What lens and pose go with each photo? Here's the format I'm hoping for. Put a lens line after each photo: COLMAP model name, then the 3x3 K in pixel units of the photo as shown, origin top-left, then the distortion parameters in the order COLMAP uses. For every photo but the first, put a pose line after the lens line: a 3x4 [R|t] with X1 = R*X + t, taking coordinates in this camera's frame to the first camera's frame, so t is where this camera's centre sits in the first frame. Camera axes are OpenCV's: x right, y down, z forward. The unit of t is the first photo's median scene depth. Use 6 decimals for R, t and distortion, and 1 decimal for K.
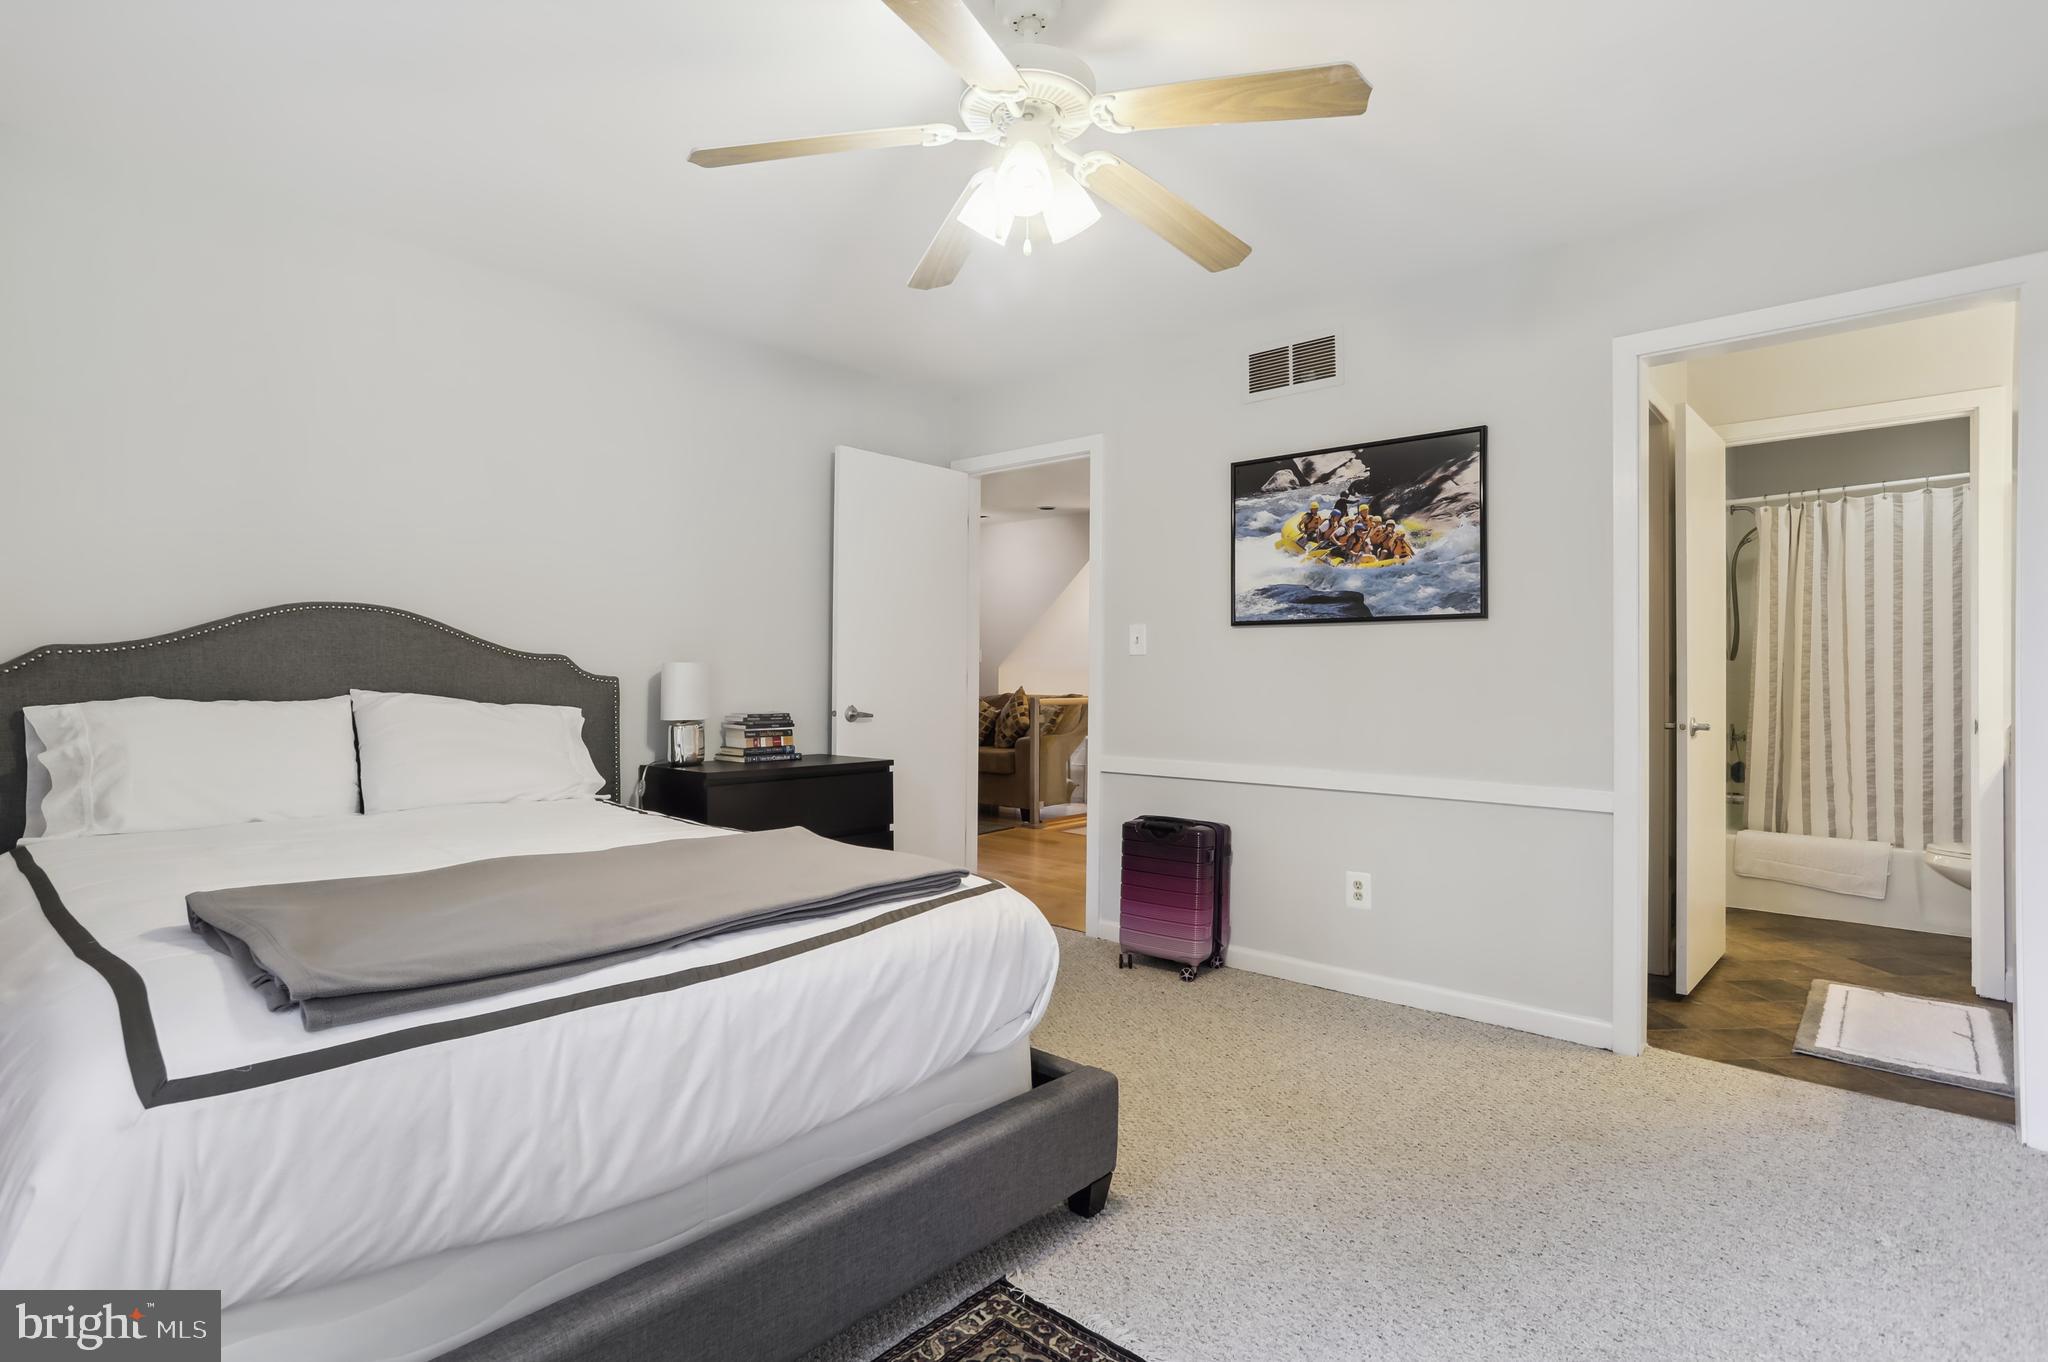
lens RADIAL K [[985.6, 0, 1024.0], [0, 985.6, 681.0], [0, 0, 1]] dist [0.000507, 0.000377]
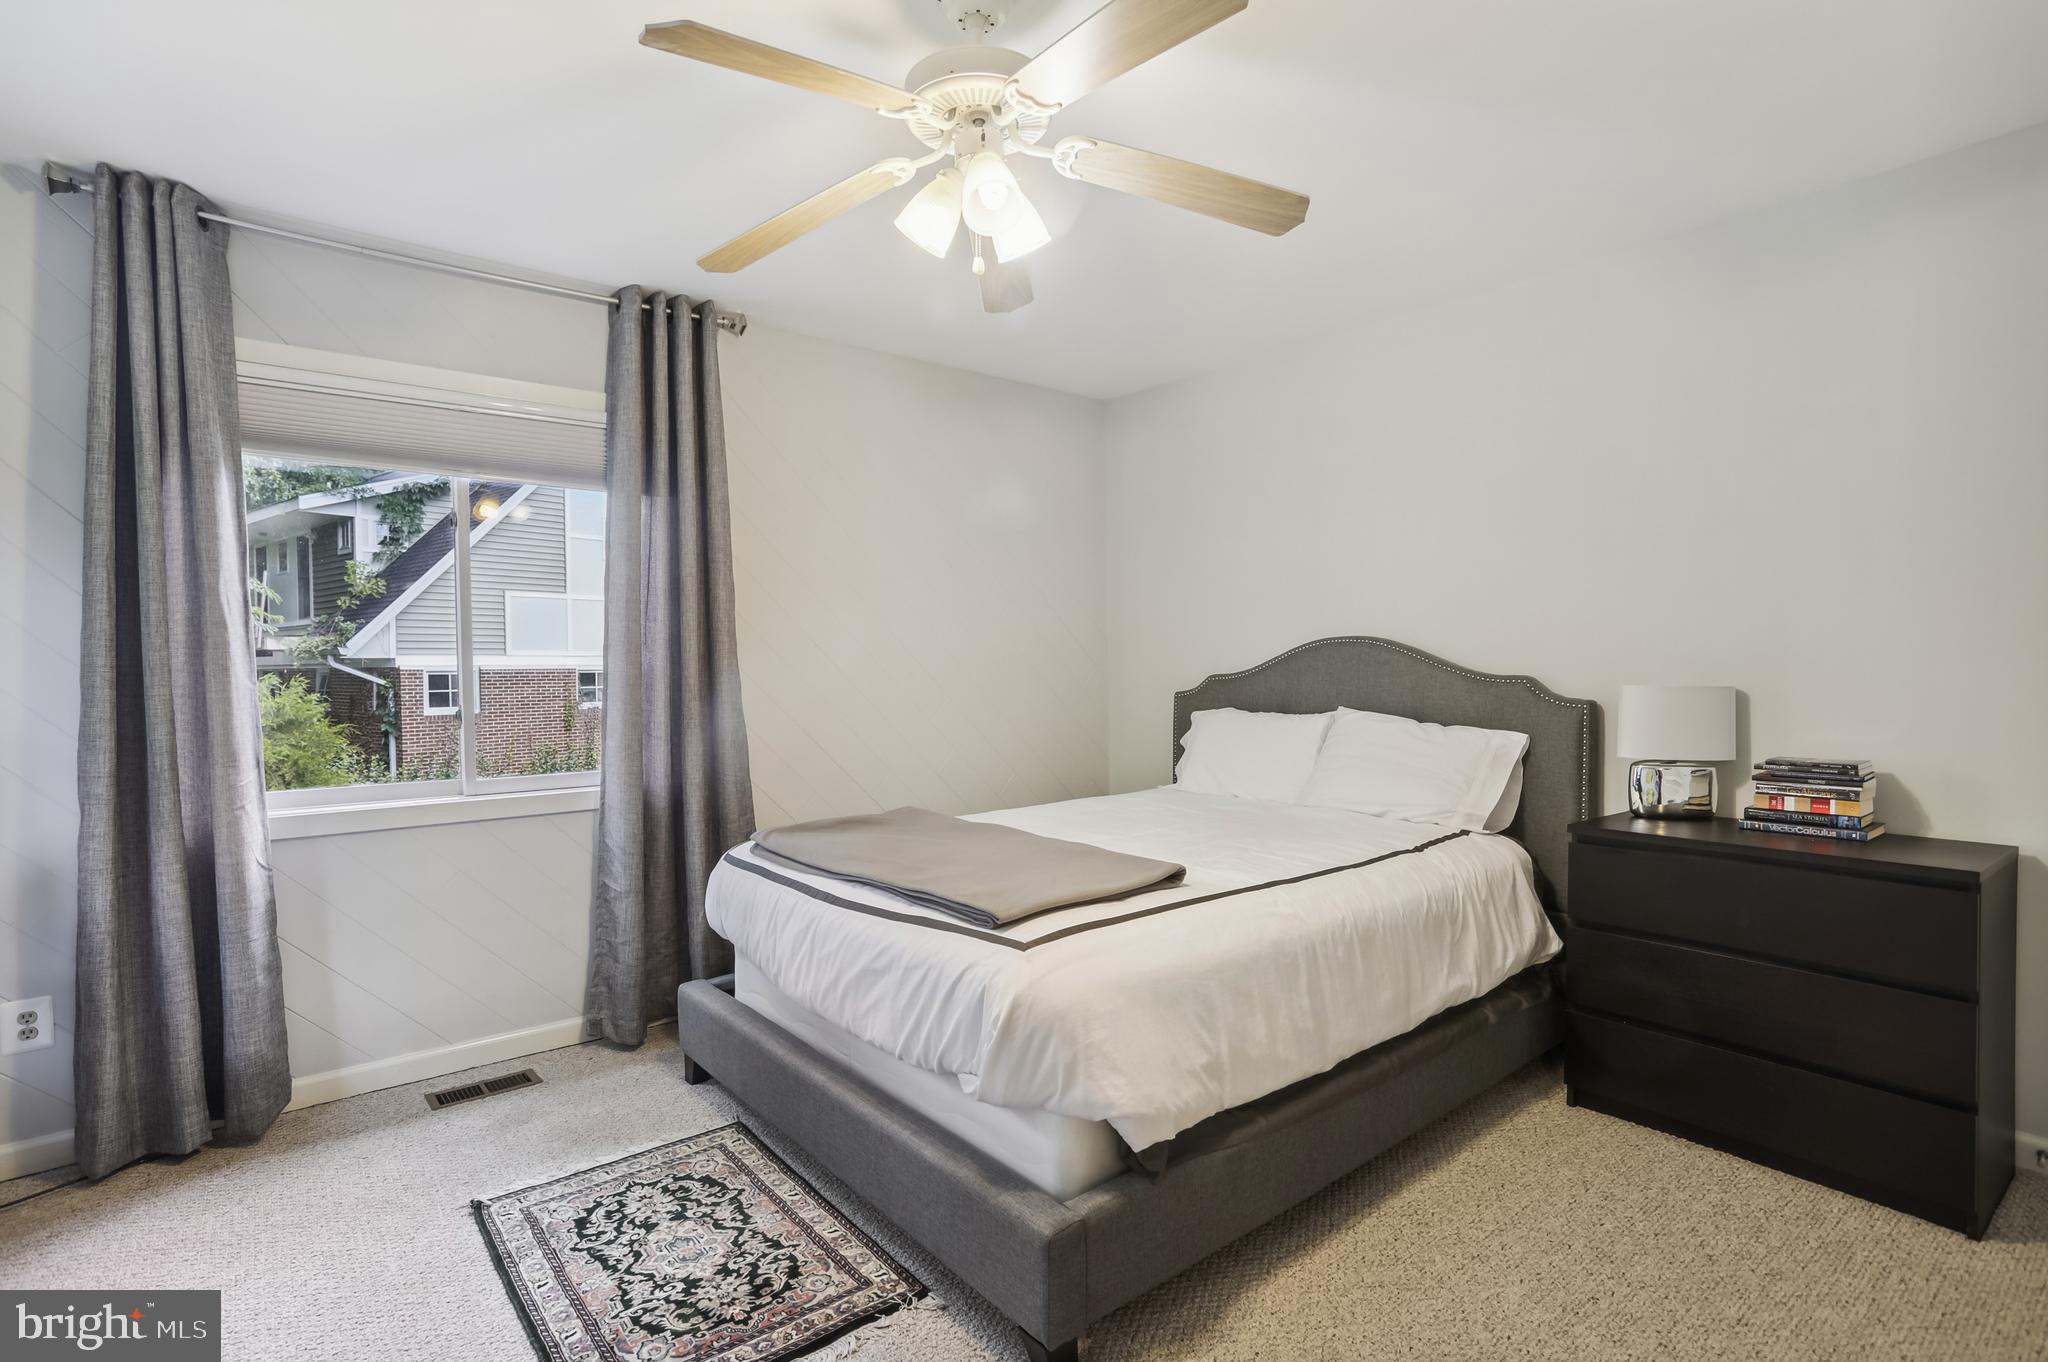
lens RADIAL K [[1001.7, 0, 1023.2], [0, 1001.7, 711.2], [0, 0, 1]] dist [-0.052956, 0.027765]
pose [[-0.155544, 0.036029, -0.987172, 0.462799], [-0.000186, 0.999334, 0.036503, -0.023924], [0.987829, 0.005862, -0.155434, 0.595424]]
